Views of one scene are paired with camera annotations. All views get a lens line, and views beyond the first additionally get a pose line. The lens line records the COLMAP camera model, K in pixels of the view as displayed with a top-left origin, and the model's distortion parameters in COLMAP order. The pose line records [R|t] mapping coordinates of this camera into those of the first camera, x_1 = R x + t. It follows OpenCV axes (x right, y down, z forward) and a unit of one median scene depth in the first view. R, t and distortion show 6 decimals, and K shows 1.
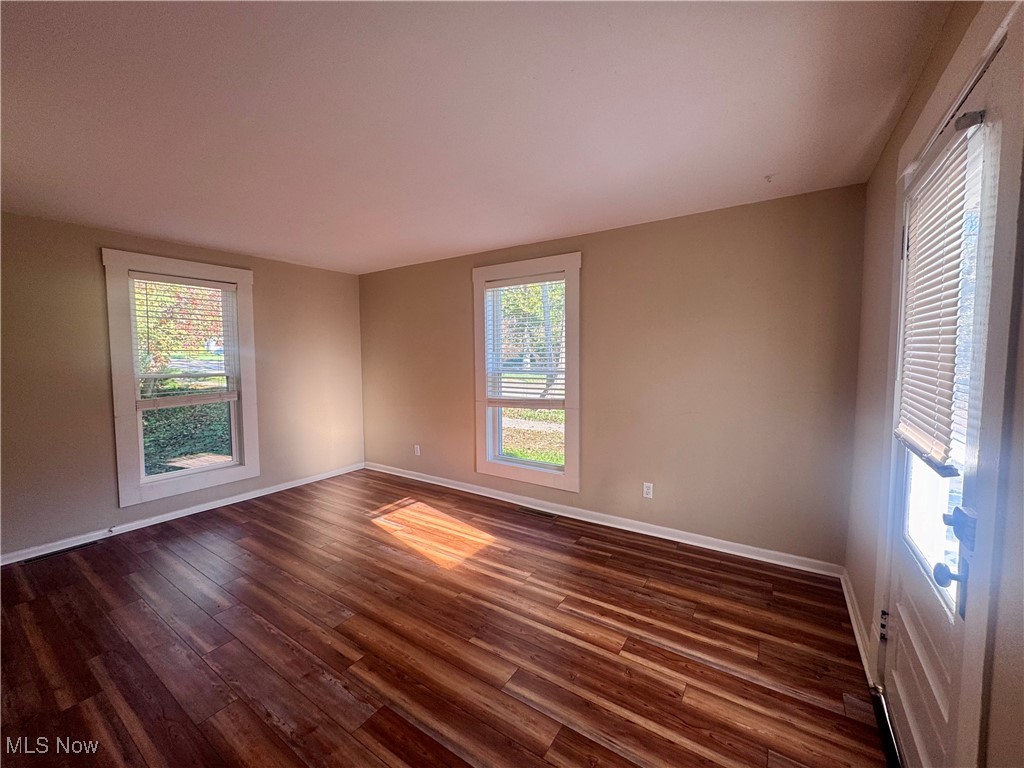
lens RADIAL K [[408.2, 0, 512.6], [0, 408.2, 380.8], [0, 0, 1]] dist [-0.000284, -0.000054]
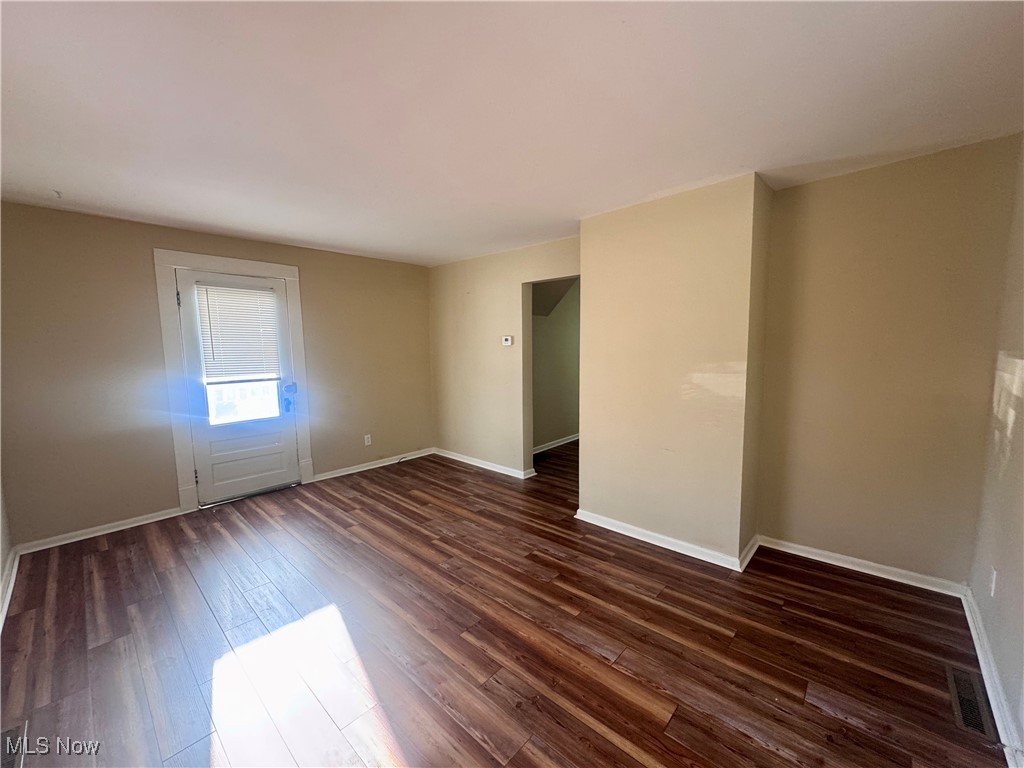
lens RADIAL K [[408.2, 0, 512.6], [0, 408.2, 385.8], [0, 0, 1]] dist [-0.000284, -0.000054]
pose [[-0.988493, 0.005542, 0.151162, -0.923043], [0.031143, 0.985376, 0.167523, -0.154382], [-0.148023, 0.170302, -0.974211, 2.405305]]
